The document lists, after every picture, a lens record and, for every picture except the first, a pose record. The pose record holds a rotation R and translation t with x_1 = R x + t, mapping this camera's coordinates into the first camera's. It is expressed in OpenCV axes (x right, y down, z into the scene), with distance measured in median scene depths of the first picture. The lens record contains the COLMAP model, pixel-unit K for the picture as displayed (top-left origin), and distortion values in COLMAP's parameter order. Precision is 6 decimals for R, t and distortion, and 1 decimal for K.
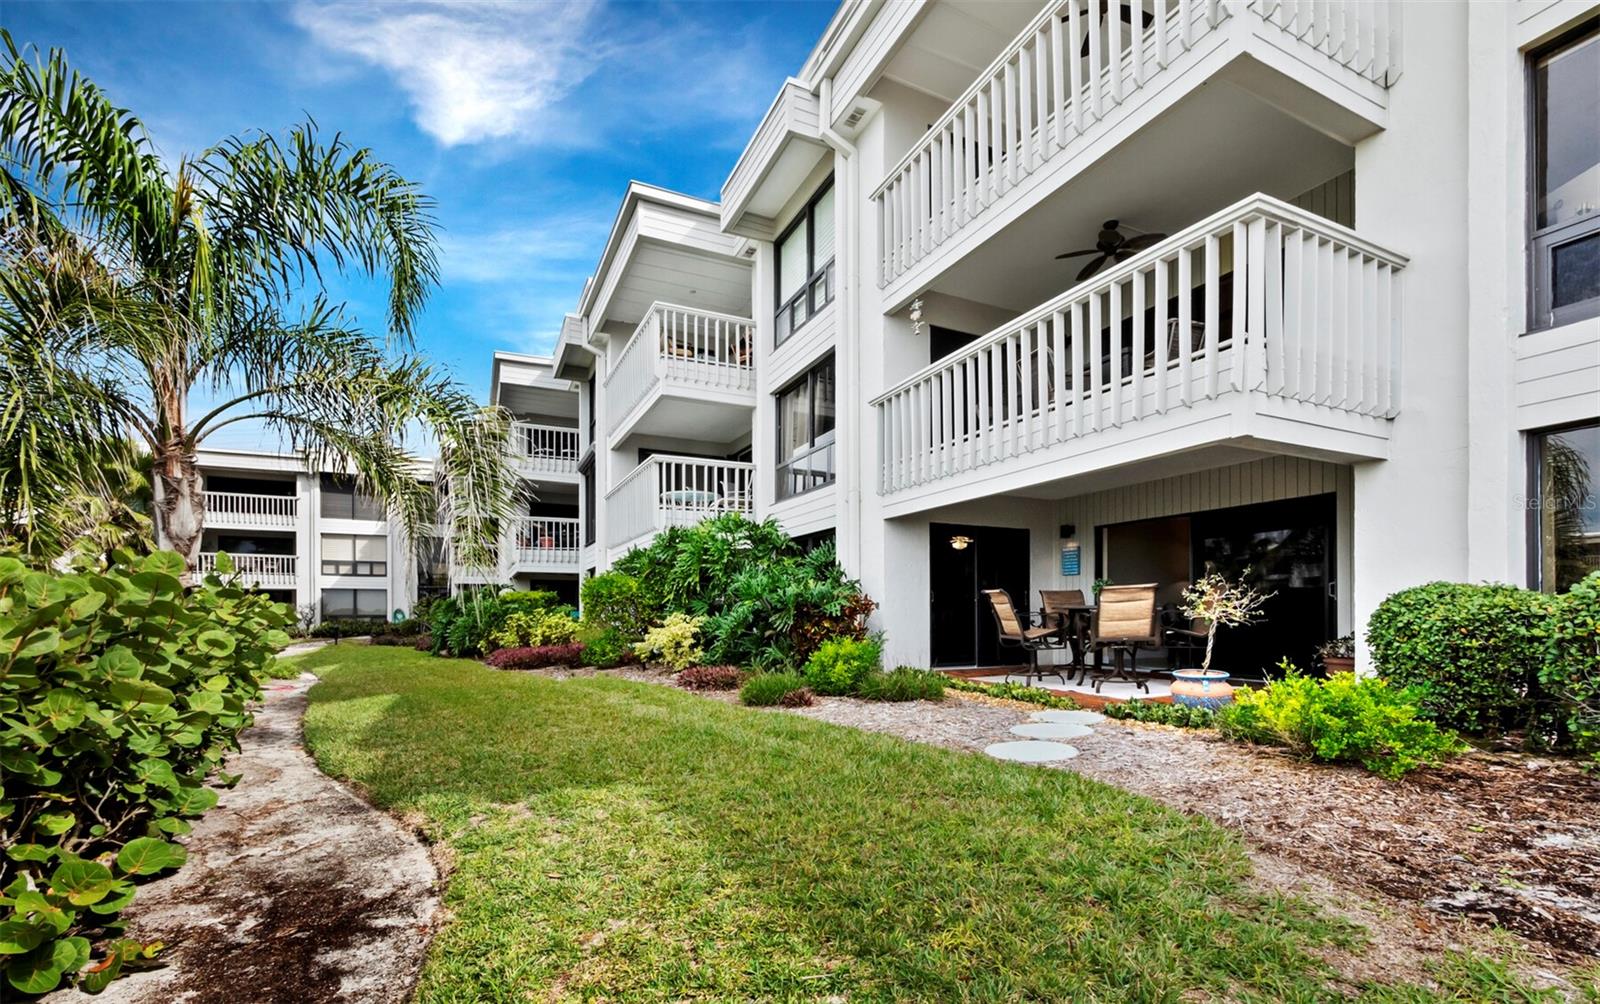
lens RADIAL K [[692.2, 0, 797.7], [0, 692.2, 614.2], [0, 0, 1]] dist [-0.000116, -0.000004]
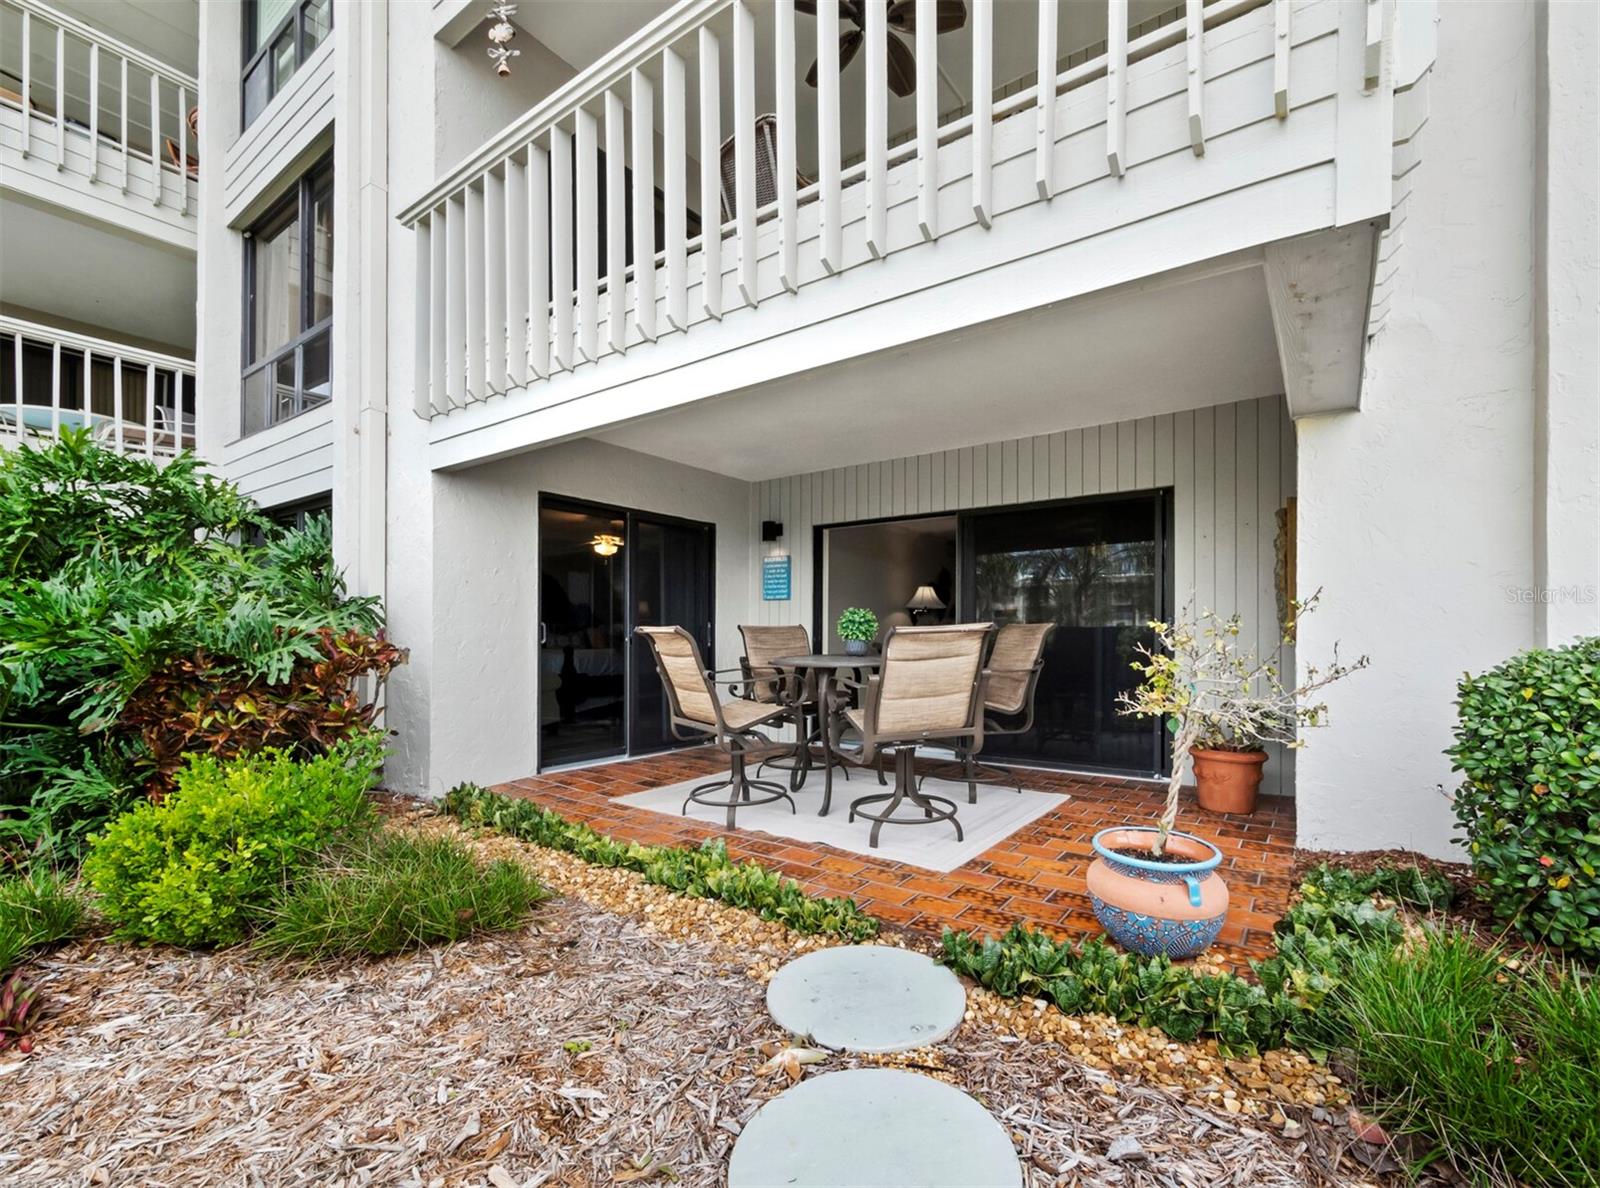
lens RADIAL K [[713.5, 0, 817.2], [0, 713.5, 632.3], [0, 0, 1]] dist [-0.000175, -0.000028]
pose [[0.876324, 0.007339, 0.481667, 0.127504], [-0.004698, 0.999967, -0.006688, -0.025840], [-0.481700, 0.003598, 0.876329, 0.469206]]
